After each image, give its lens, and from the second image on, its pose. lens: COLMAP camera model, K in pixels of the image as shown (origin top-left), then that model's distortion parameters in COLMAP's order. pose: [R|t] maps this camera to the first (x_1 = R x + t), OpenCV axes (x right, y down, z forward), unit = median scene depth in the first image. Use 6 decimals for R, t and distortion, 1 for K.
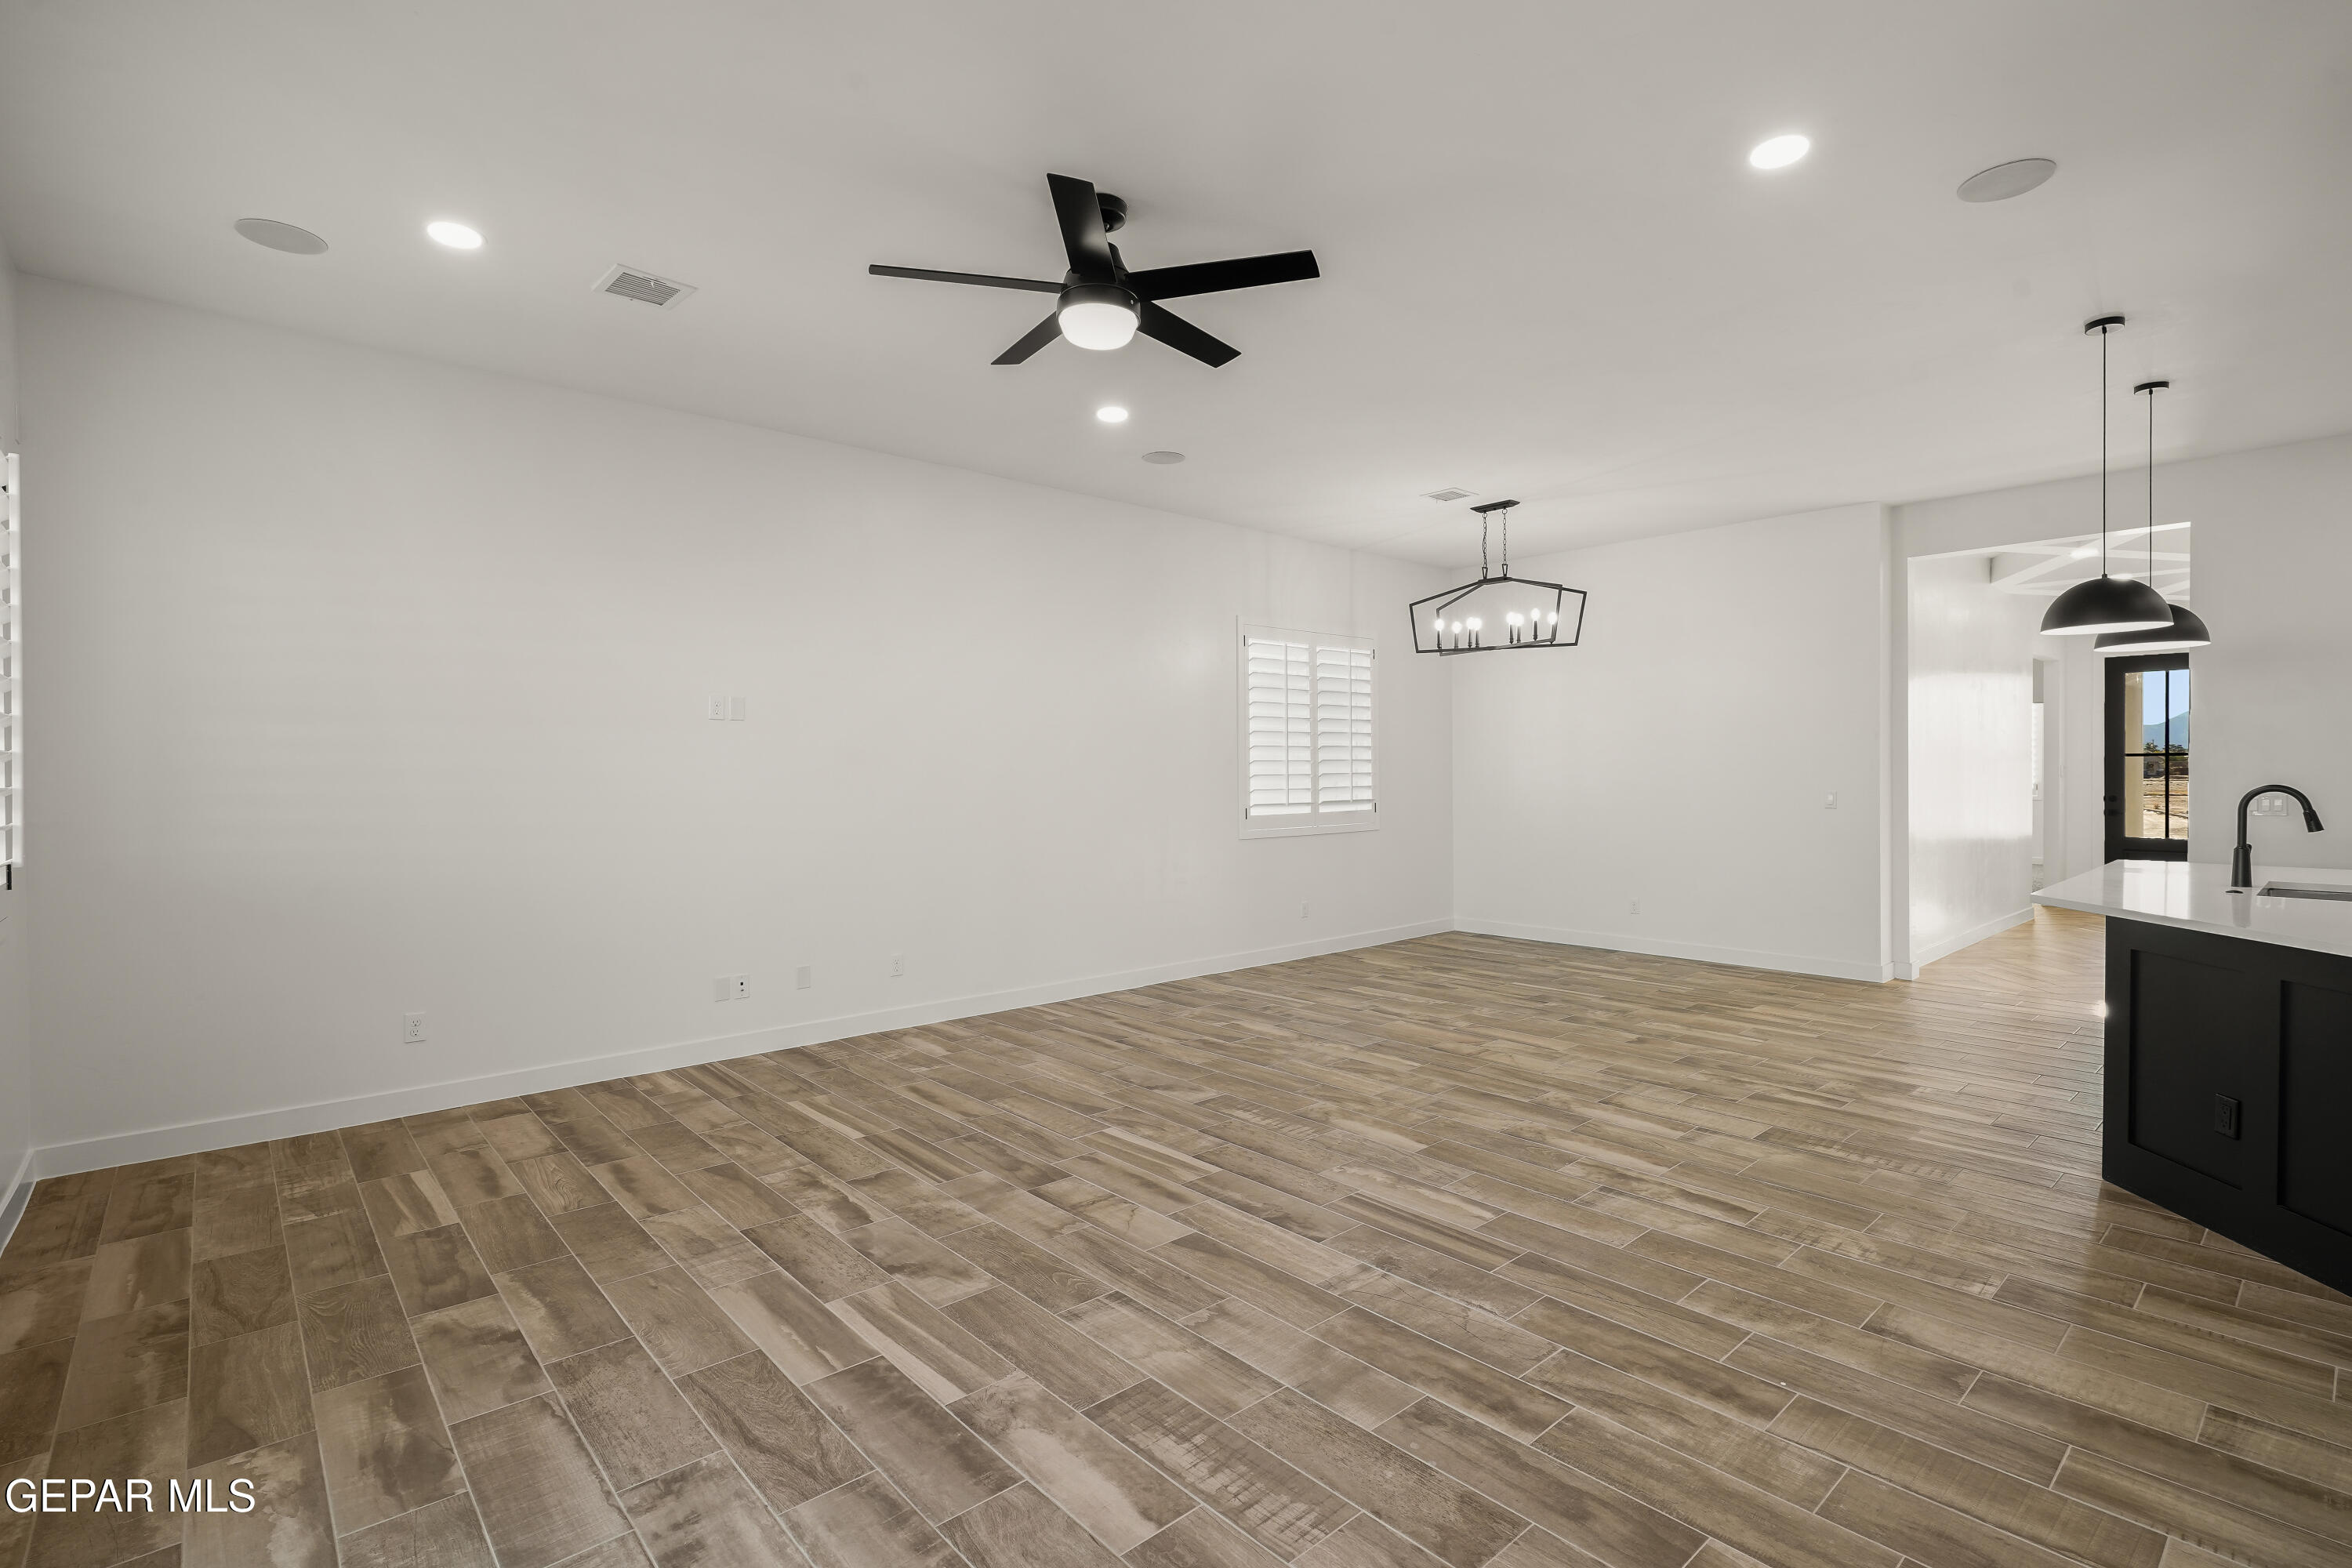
lens RADIAL K [[1075.0, 0, 1163.7], [0, 1075.0, 776.6], [0, 0, 1]] dist [-0.009818, 0.001007]
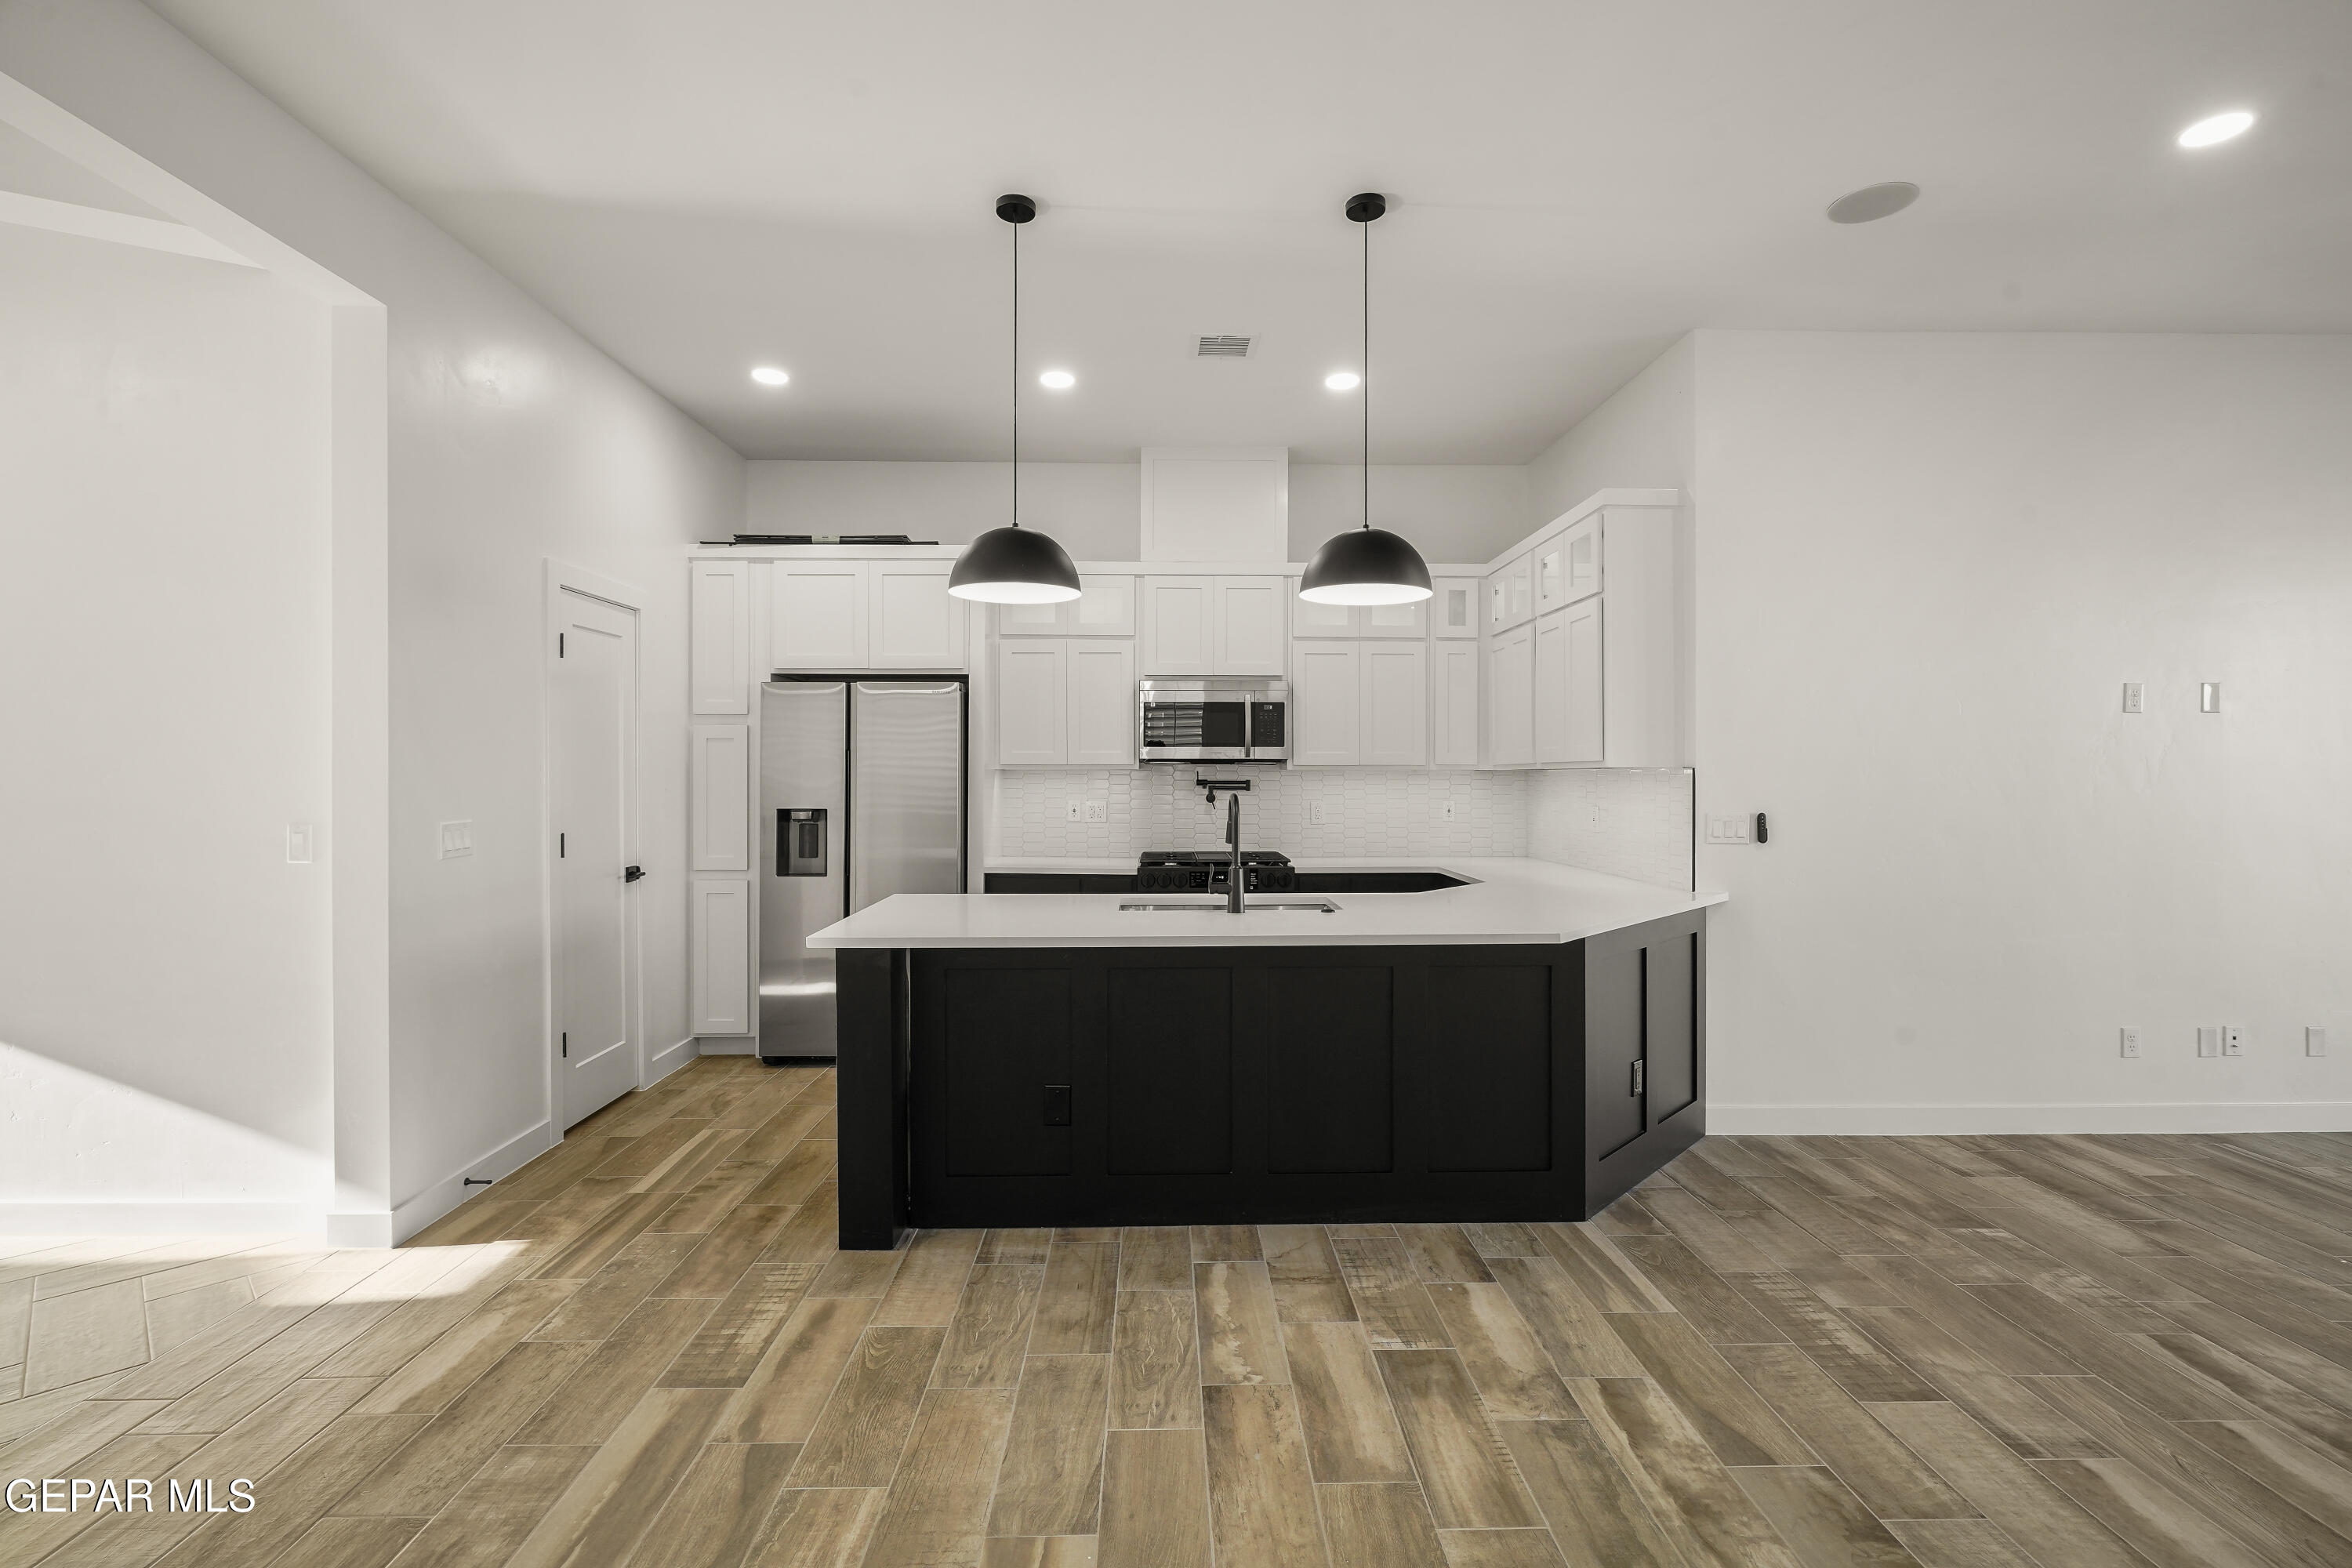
lens RADIAL K [[1084.2, 0, 1187.7], [0, 1084.2, 777.0], [0, 0, 1]] dist [-0.010237, 0.004043]
pose [[-0.768736, -0.000435, 0.639566, 0.495785], [0.006294, 0.999946, 0.008245, -0.009598], [-0.639535, 0.010364, -0.768692, 1.722655]]
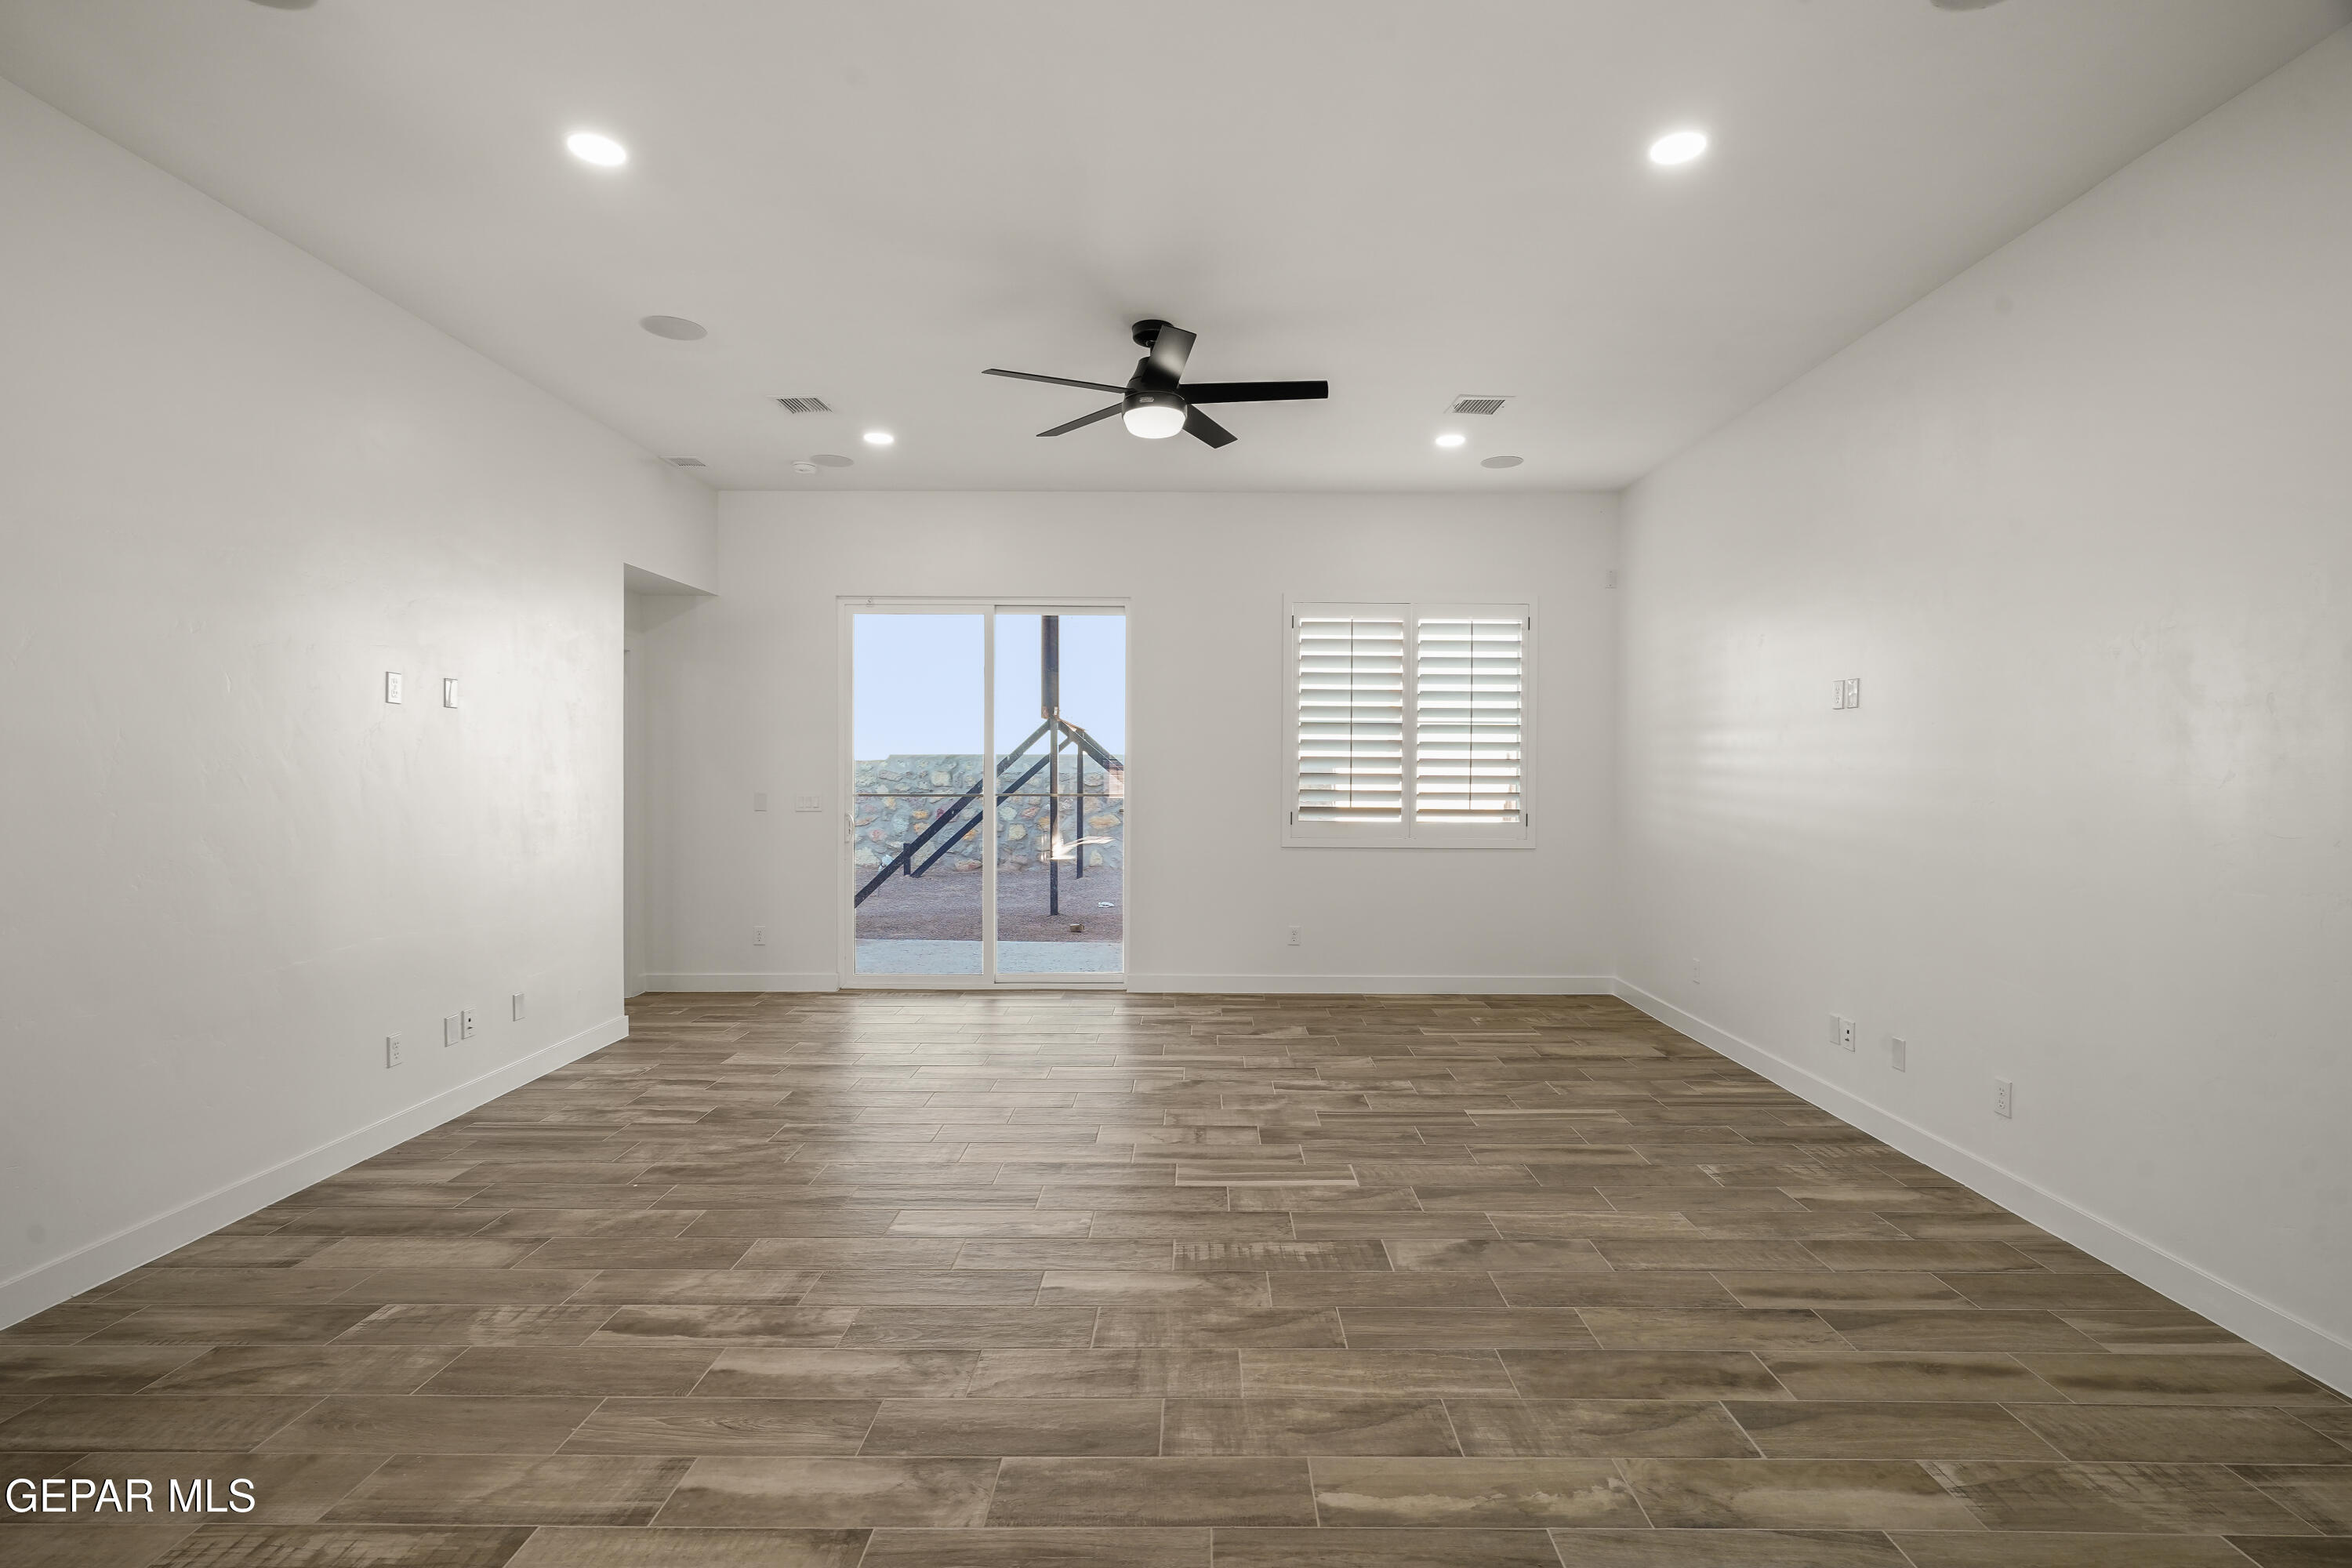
lens RADIAL K [[1086.1, 0, 1185.3], [0, 1086.1, 793.7], [0, 0, 1]] dist [-0.019073, 0.009098]
pose [[-0.662098, 0.020373, -0.749141, 0.717642], [-0.004535, 0.999503, 0.031189, -0.010099], [0.749404, 0.024048, -0.661676, 1.541475]]
